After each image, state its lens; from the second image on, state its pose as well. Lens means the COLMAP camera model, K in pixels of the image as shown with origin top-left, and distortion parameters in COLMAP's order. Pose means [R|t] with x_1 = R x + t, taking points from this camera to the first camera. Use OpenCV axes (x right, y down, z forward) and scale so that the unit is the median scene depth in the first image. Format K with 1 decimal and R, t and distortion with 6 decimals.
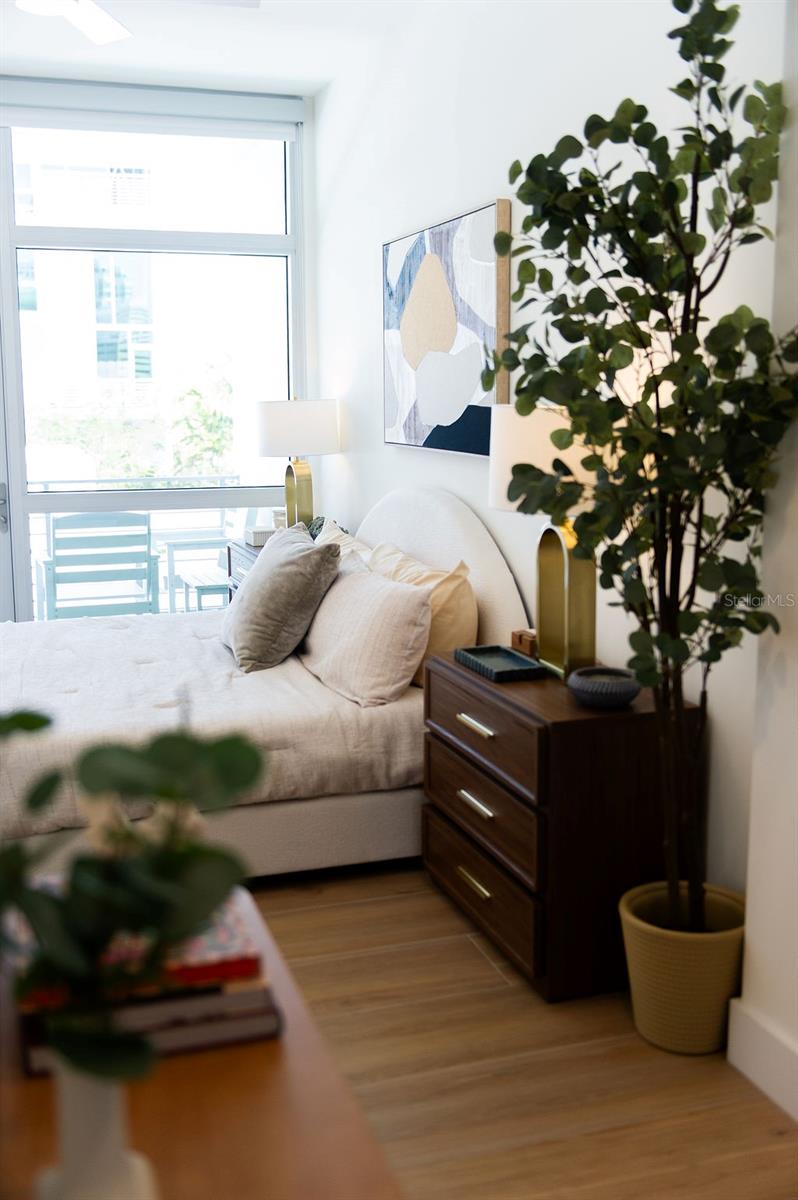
lens RADIAL K [[1255.4, 0, 398.2], [0, 1255.4, 601.9], [0, 0, 1]] dist [0.015899, 0.000000]
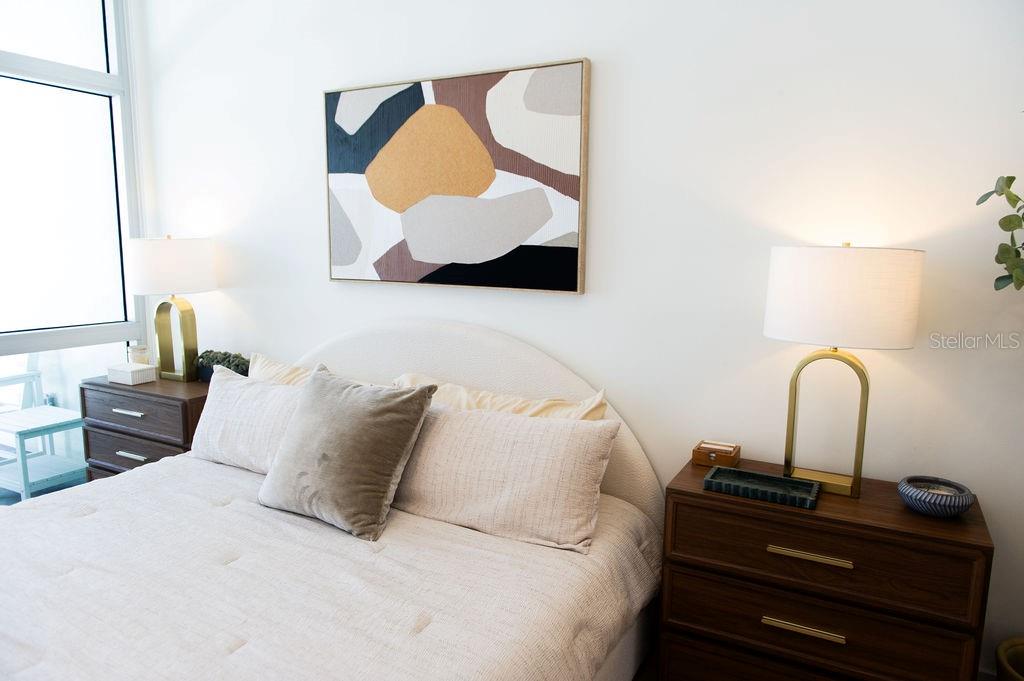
lens RADIAL K [[701.9, 0, 511.4], [0, 701.9, 337.4], [0, 0, 1]] dist [0.009095, -0.009070]
pose [[0.728683, -0.083108, 0.679790, -0.372324], [0.097355, 0.995099, 0.017299, -0.085990], [-0.677896, 0.053575, 0.733203, 0.545224]]
